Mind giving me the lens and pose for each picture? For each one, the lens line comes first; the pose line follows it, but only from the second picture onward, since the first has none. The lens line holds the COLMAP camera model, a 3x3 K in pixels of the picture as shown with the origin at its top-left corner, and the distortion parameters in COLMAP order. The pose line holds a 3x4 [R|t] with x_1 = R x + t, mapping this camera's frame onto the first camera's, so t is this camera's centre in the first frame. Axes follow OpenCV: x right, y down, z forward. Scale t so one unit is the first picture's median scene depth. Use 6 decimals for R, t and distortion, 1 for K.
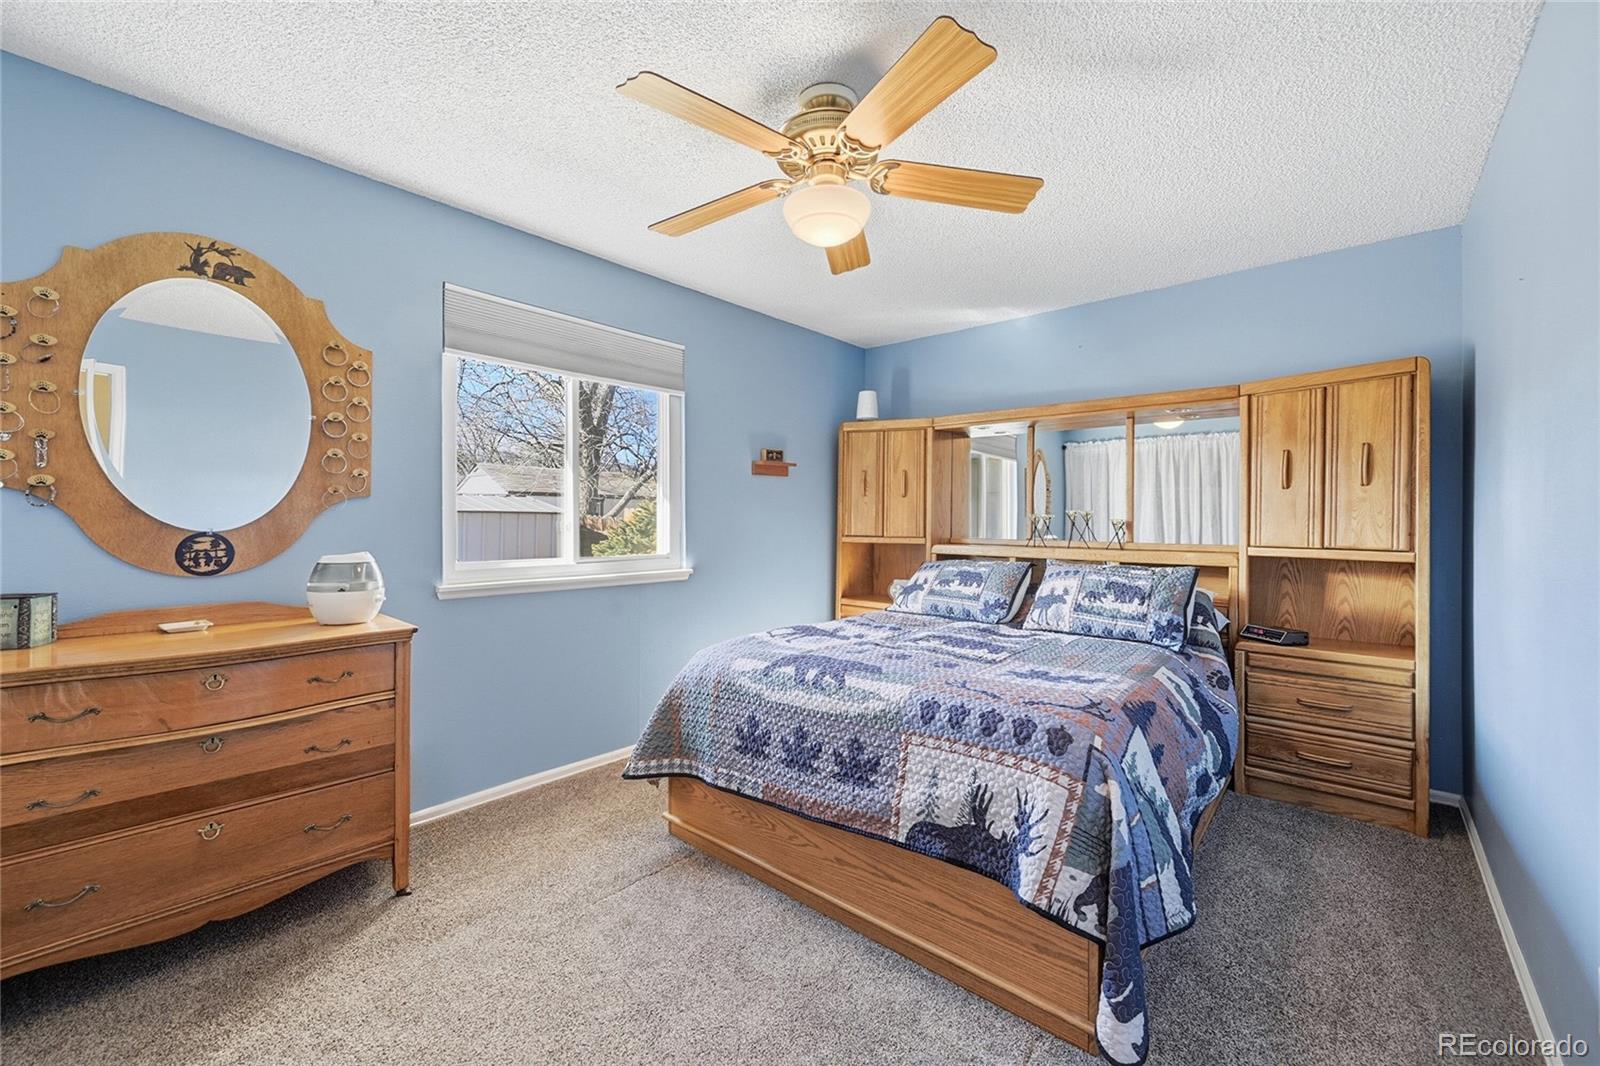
lens RADIAL K [[650.9, 0, 805.5], [0, 650.9, 523.3], [0, 0, 1]] dist [0.000270, -0.000029]
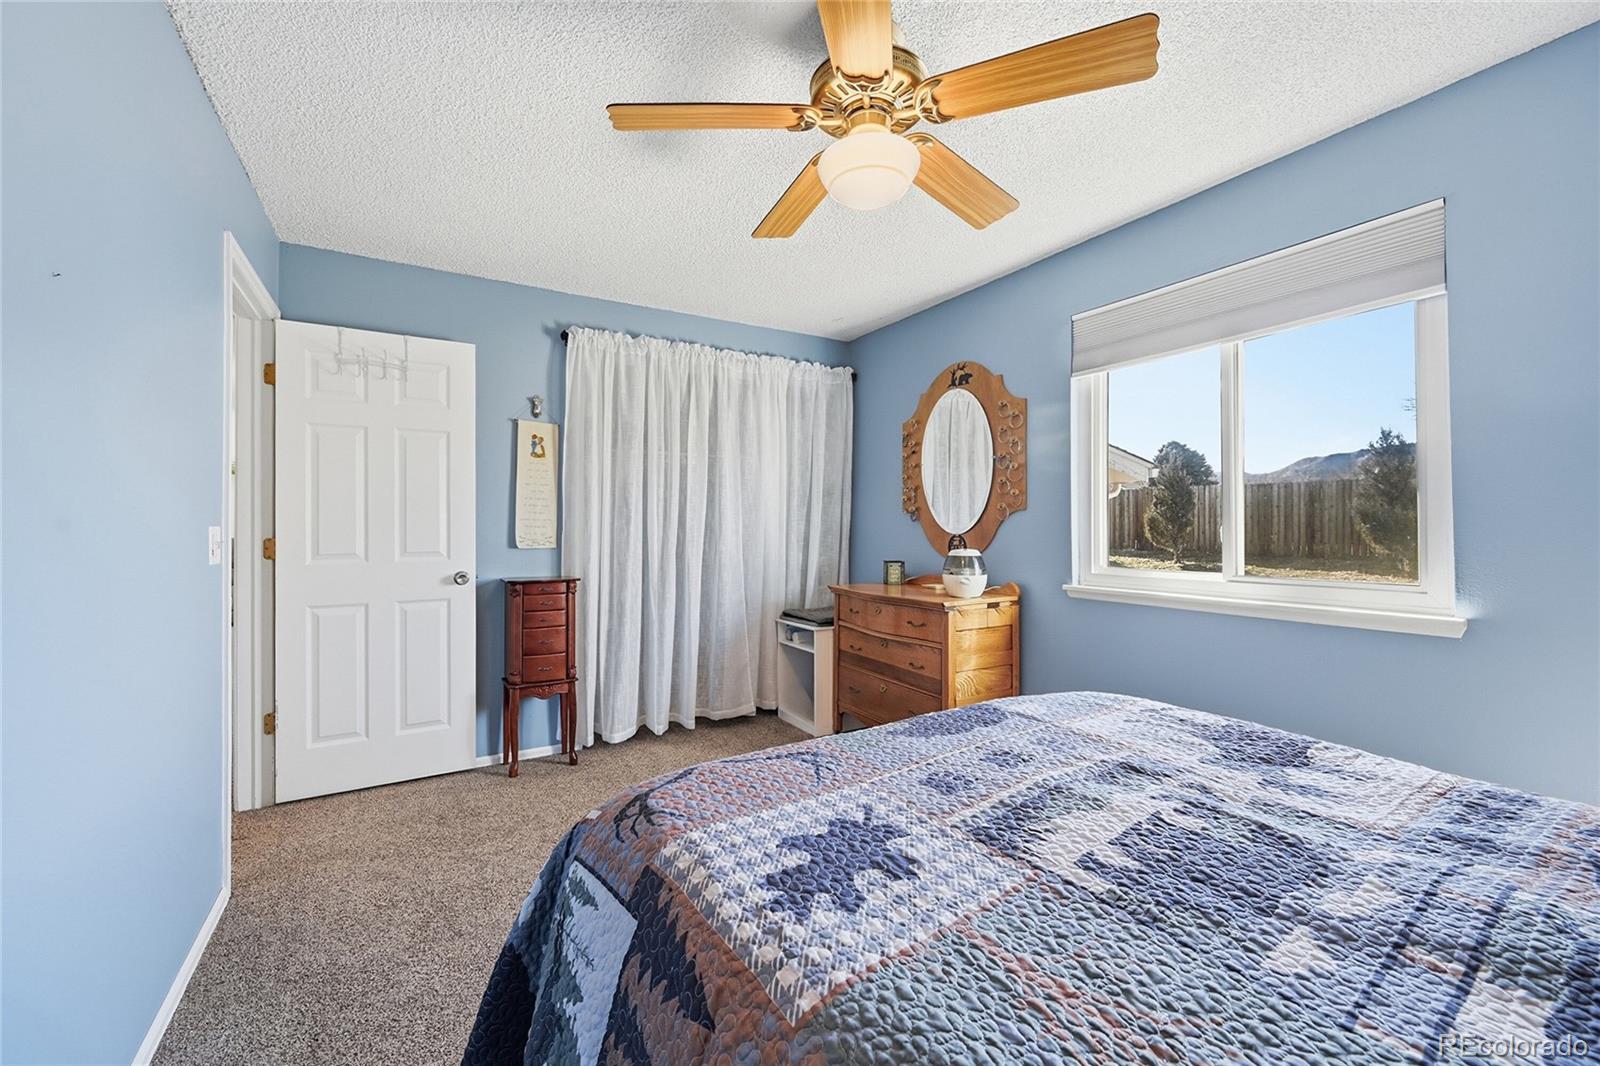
lens RADIAL K [[650.9, 0, 805.5], [0, 650.9, 523.3], [0, 0, 1]] dist [0.000270, -0.000029]
pose [[-0.315662, -0.008044, -0.948837, 0.824314], [-0.001539, 0.999967, -0.007966, -0.002594], [0.948870, -0.001054, -0.315664, 1.150784]]
